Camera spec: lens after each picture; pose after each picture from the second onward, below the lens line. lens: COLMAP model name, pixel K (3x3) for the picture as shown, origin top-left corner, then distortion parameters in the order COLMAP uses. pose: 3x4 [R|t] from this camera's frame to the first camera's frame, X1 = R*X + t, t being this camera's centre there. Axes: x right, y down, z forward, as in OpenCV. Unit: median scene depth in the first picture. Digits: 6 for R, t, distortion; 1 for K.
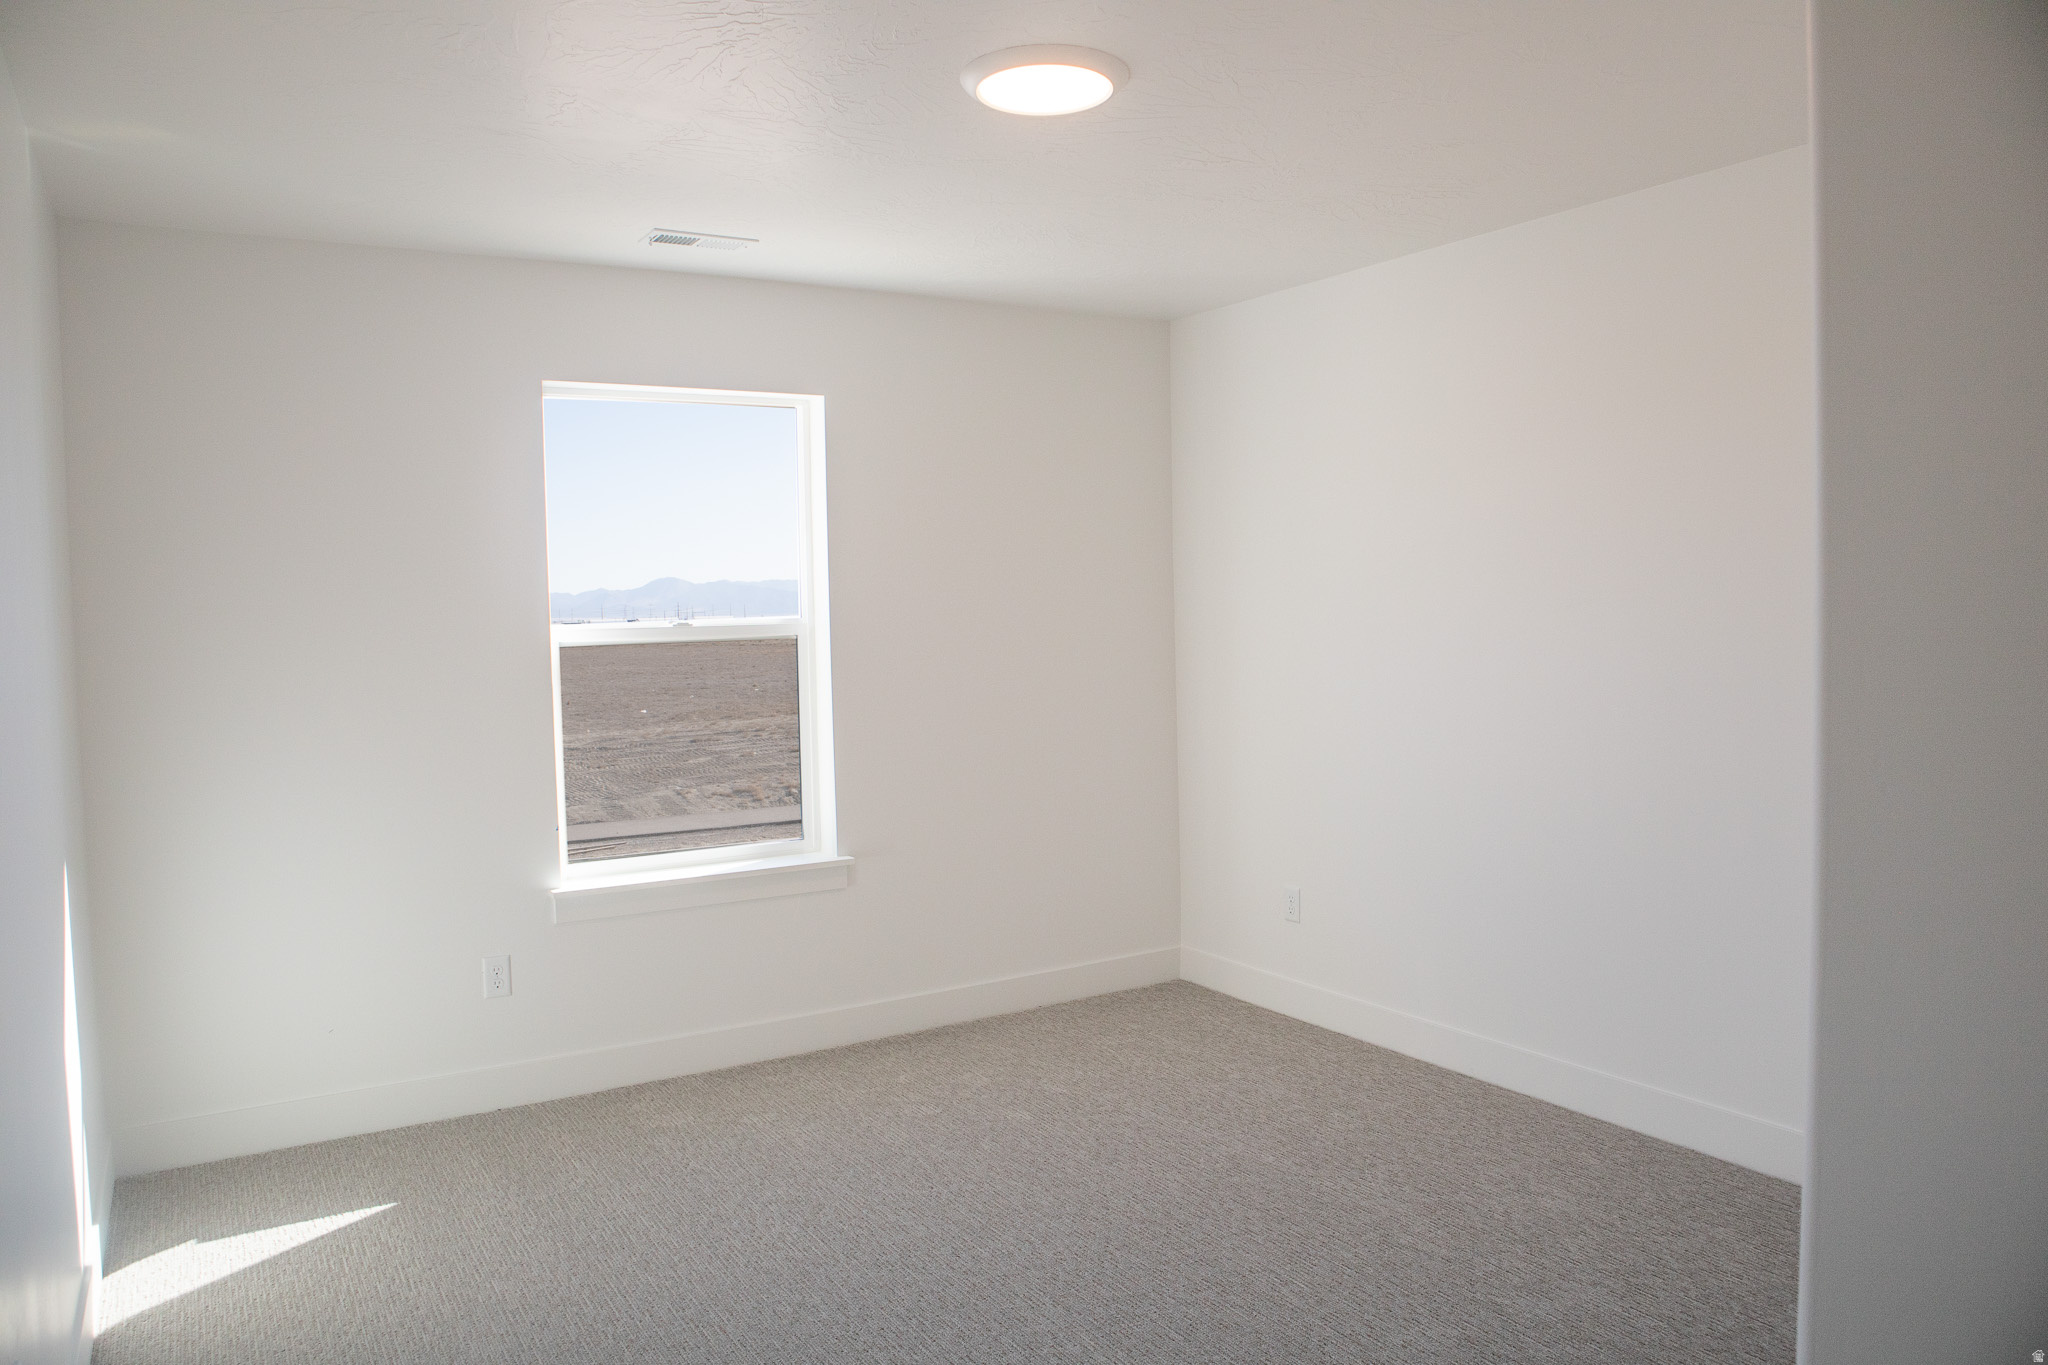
lens RADIAL K [[1475.4, 0, 1024.0], [0, 1475.4, 682.5], [0, 0, 1]] dist [-0.000489, 0.001153]
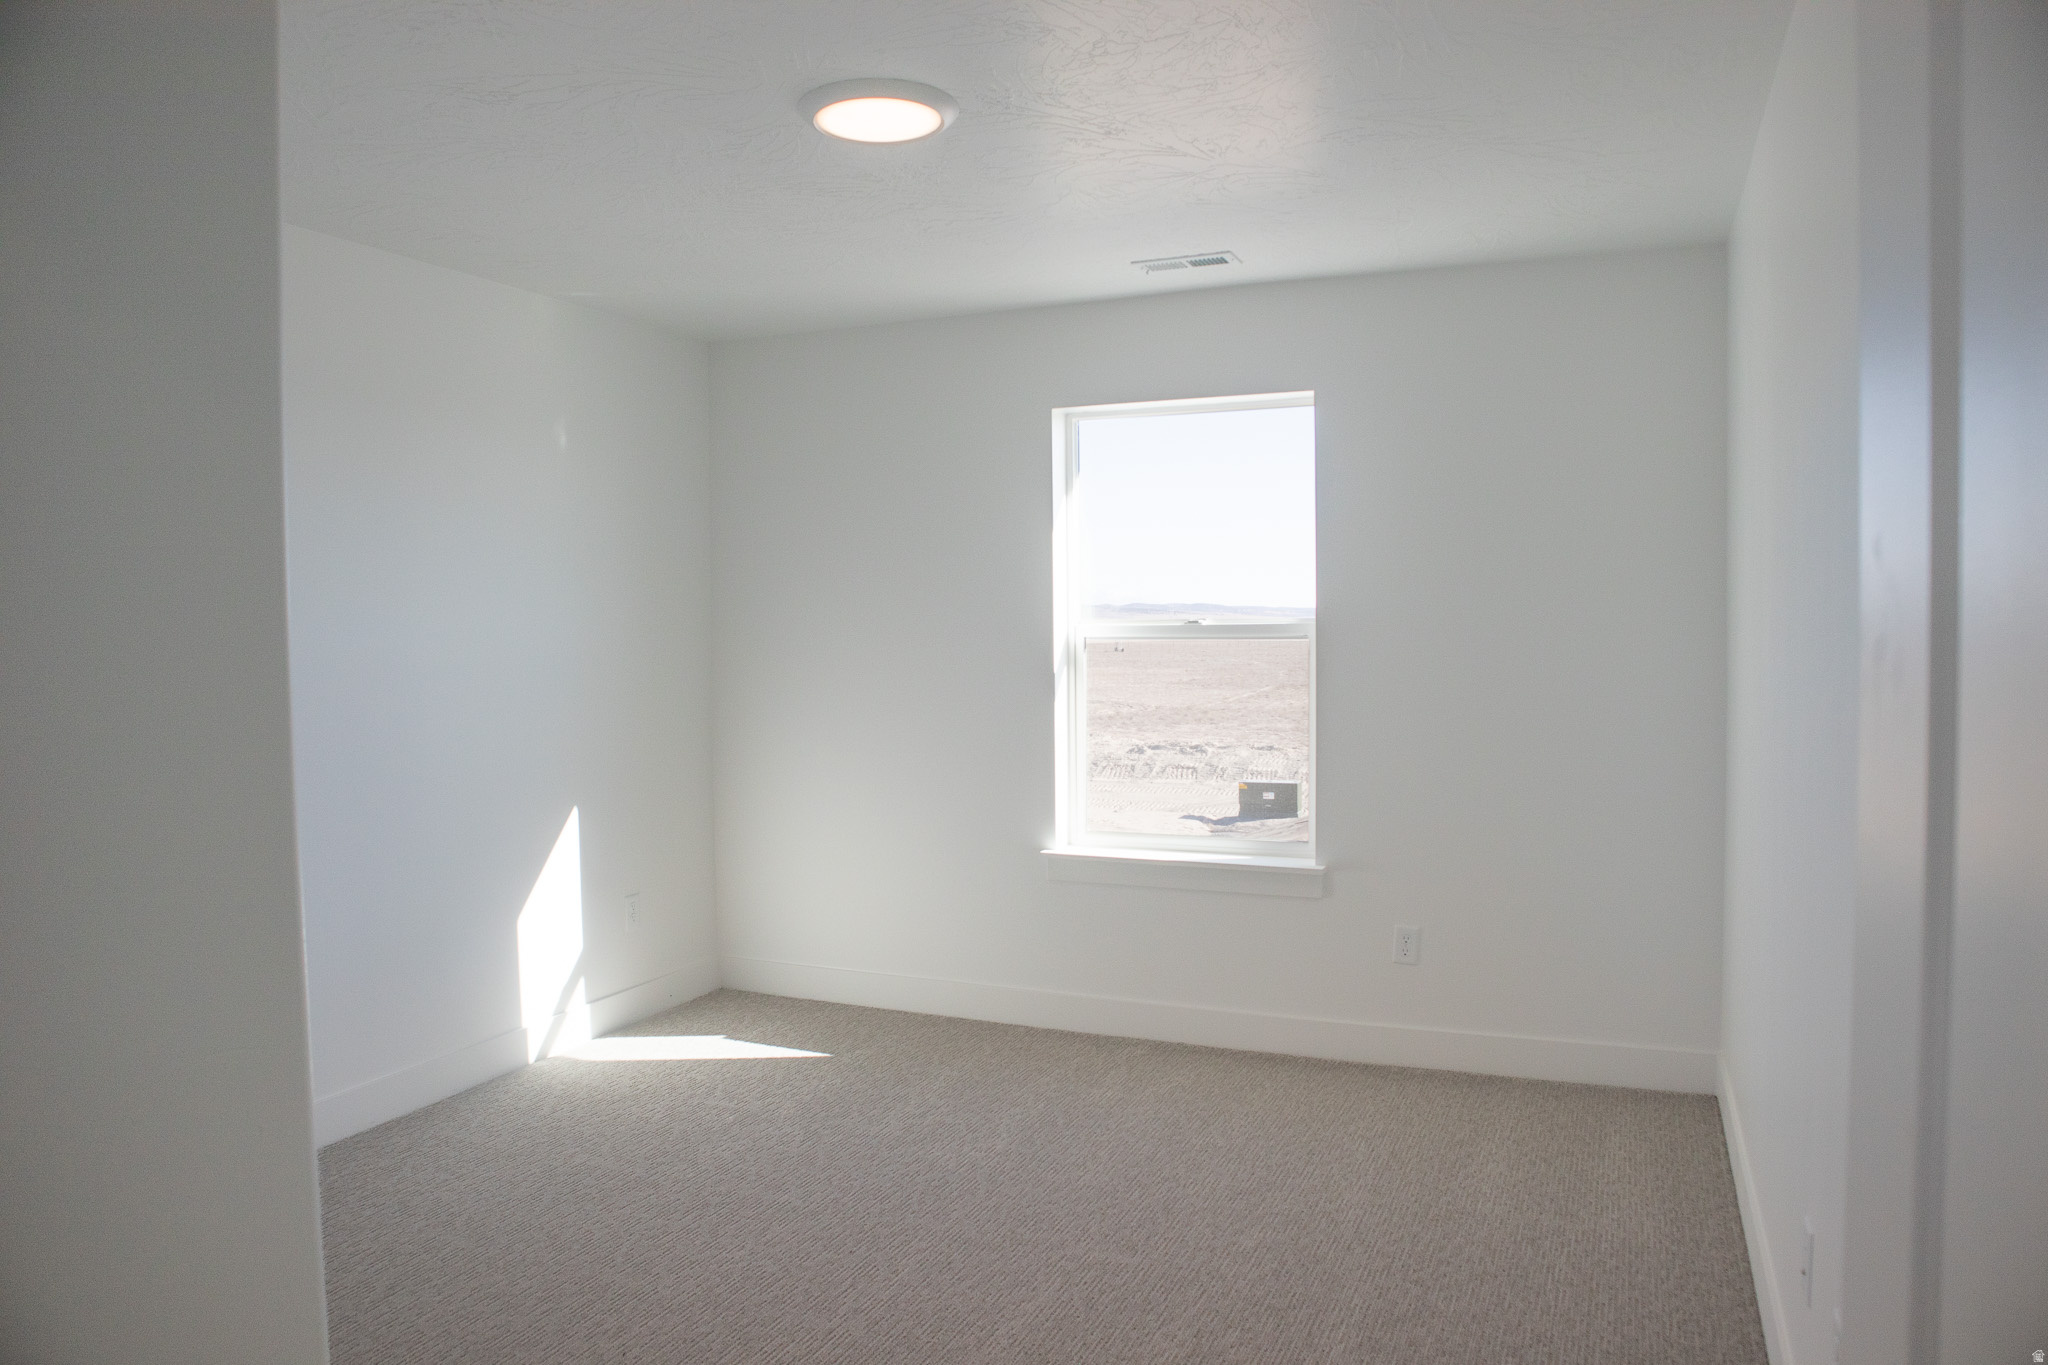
lens RADIAL K [[1475.4, 0, 1024.0], [0, 1475.4, 682.5], [0, 0, 1]] dist [-0.000489, 0.001153]
pose [[0.586384, 0.057622, -0.807981, 0.587009], [-0.040004, 0.998310, 0.042163, -0.037643], [0.809045, 0.007599, 0.587697, 0.292783]]
